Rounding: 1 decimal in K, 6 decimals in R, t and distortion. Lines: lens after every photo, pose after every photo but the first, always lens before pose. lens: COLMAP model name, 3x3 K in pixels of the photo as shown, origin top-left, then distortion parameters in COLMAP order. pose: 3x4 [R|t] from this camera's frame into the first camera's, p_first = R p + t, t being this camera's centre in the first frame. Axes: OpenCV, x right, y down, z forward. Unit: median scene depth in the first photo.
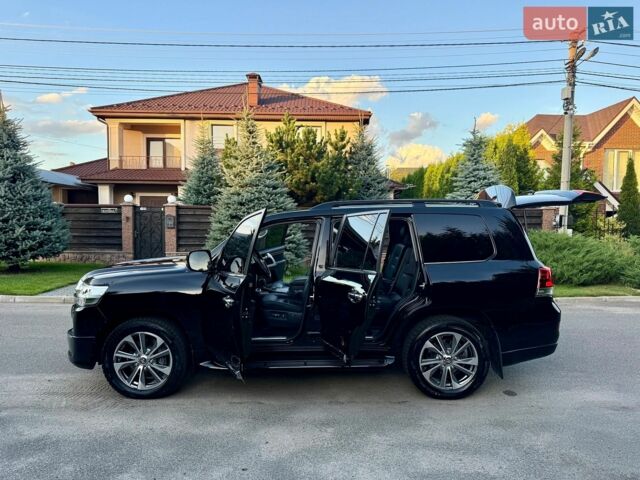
lens RADIAL K [[454.5, 0, 322.5], [0, 454.5, 240.1], [0, 0, 1]] dist [0.022936, -0.036779]
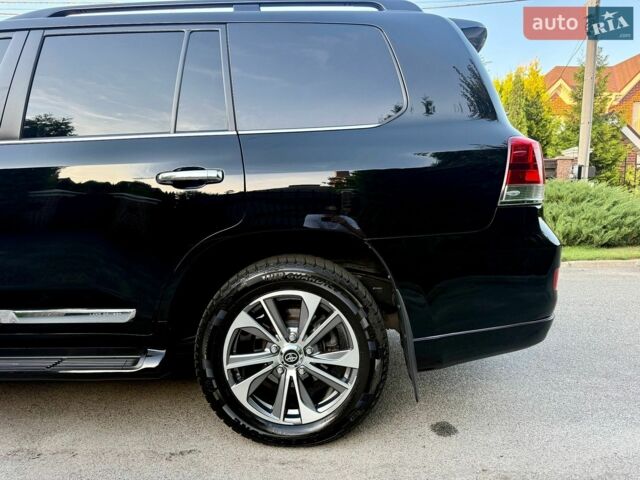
lens RADIAL K [[454.5, 0, 323.5], [0, 454.5, 241.1], [0, 0, 1]] dist [0.022936, -0.036779]
pose [[0.999391, -0.004266, -0.034641, 0.314792], [0.005607, 0.999235, 0.038704, 0.136052], [0.034449, -0.038874, 0.998650, 0.566412]]
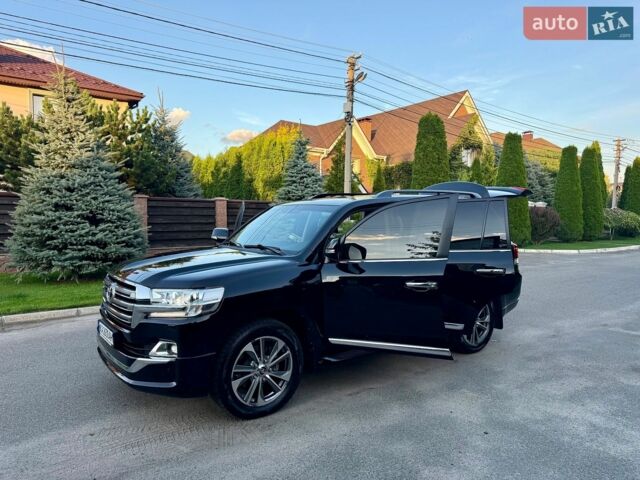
lens RADIAL K [[454.5, 0, 320.9], [0, 454.5, 242.0], [0, 0, 1]] dist [0.022936, -0.036779]
pose [[0.798572, -0.031976, 0.601049, -0.782354], [0.022736, 0.999478, 0.022964, 0.009469], [-0.601470, -0.004673, 0.798882, 0.257143]]
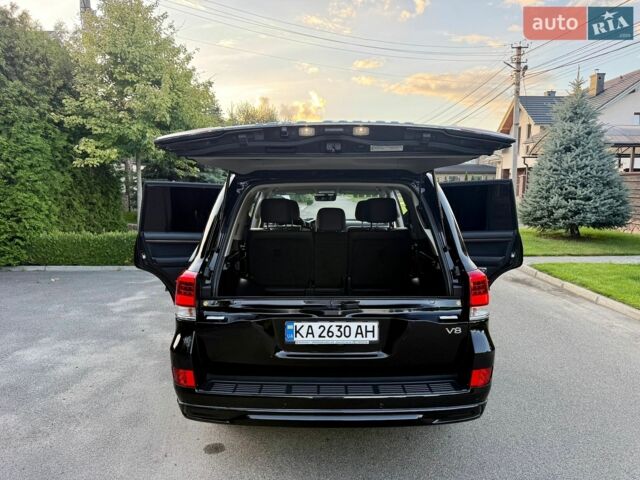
lens RADIAL K [[454.5, 0, 317.8], [0, 454.5, 236.7], [0, 0, 1]] dist [0.022936, -0.036779]
pose [[-0.020049, 0.108573, -0.993886, 1.074372], [-0.047440, 0.992863, 0.109418, -0.061901], [0.998673, 0.049344, -0.014755, 1.173871]]
